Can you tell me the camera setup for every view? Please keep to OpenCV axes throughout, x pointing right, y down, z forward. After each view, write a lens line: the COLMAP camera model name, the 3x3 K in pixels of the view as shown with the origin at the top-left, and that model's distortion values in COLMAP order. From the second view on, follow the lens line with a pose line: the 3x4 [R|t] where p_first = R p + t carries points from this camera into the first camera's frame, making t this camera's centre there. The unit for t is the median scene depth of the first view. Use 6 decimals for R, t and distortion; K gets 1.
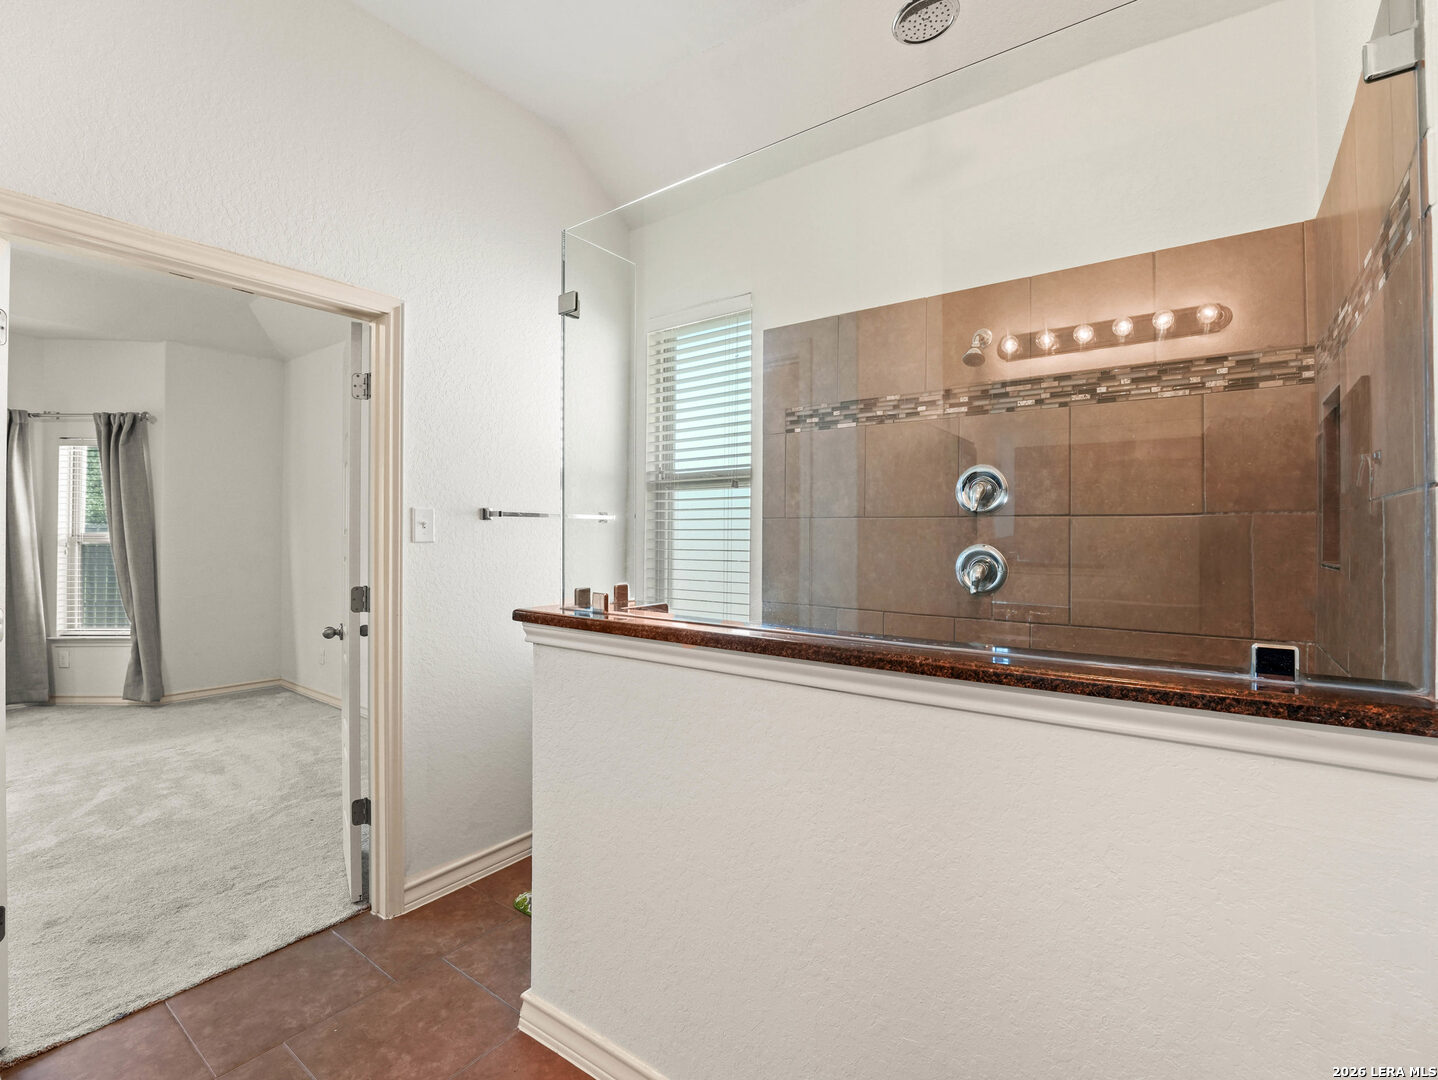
lens RADIAL K [[663.0, 0, 718.9], [0, 663.0, 543.2], [0, 0, 1]] dist [-0.024332, 0.000955]
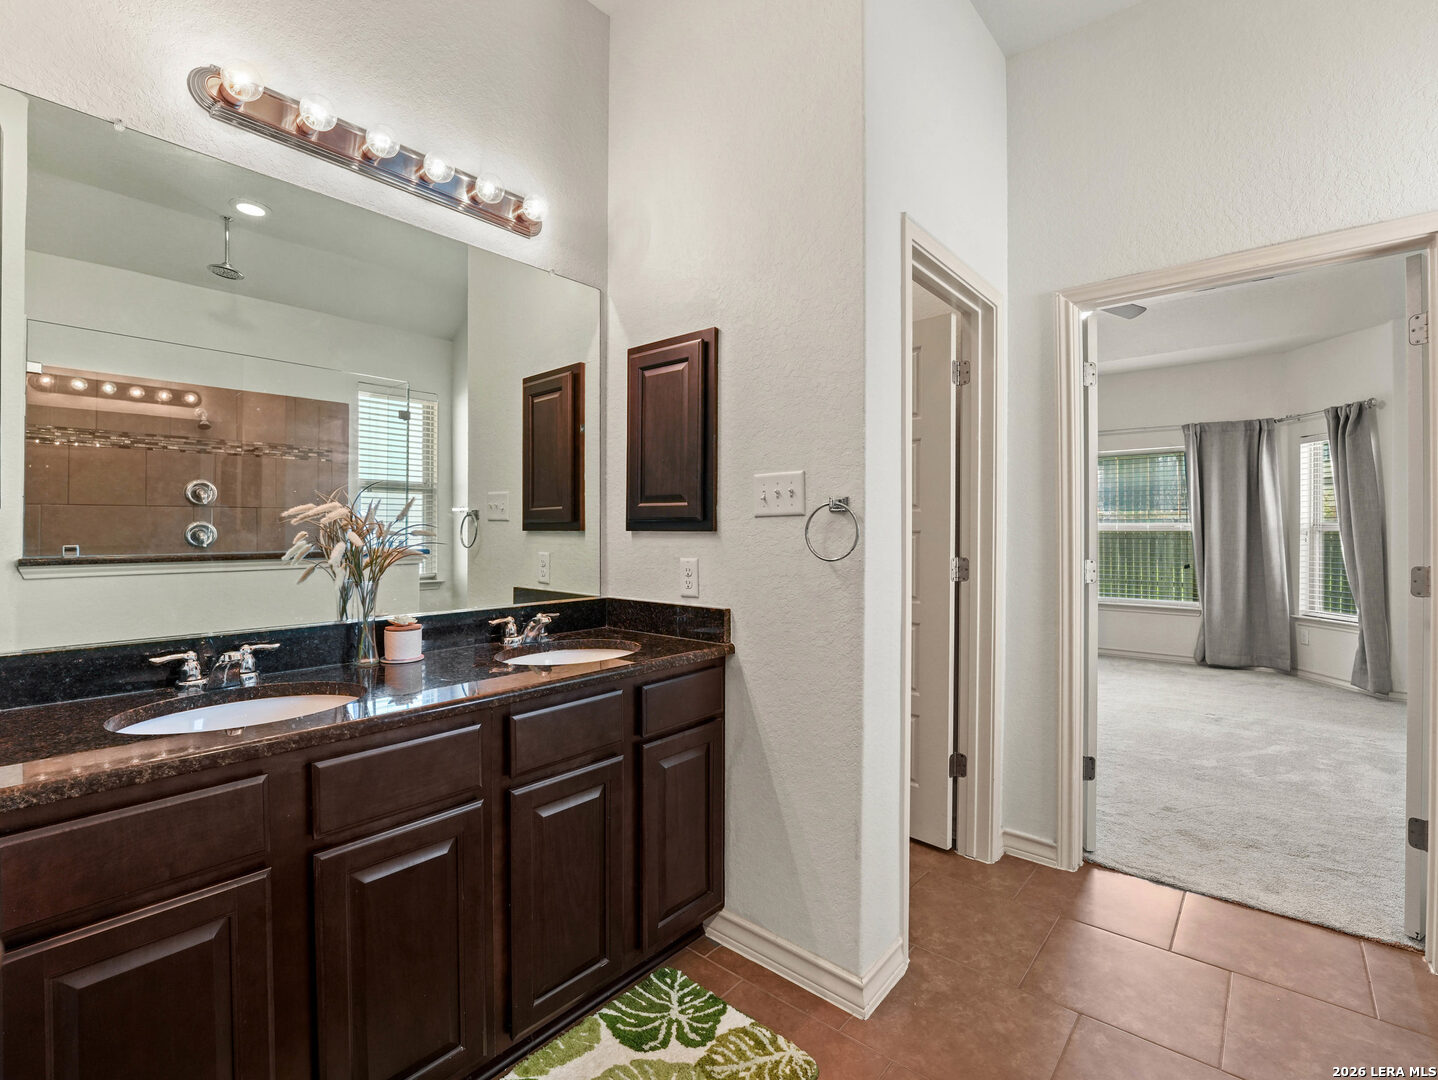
lens RADIAL K [[663.0, 0, 718.9], [0, 663.0, 543.2], [0, 0, 1]] dist [-0.024332, 0.000955]
pose [[-0.069067, 0.014030, -0.997513, 0.174870], [-0.016873, 0.999742, 0.015229, 0.020623], [0.997469, 0.017883, -0.068812, 0.079412]]
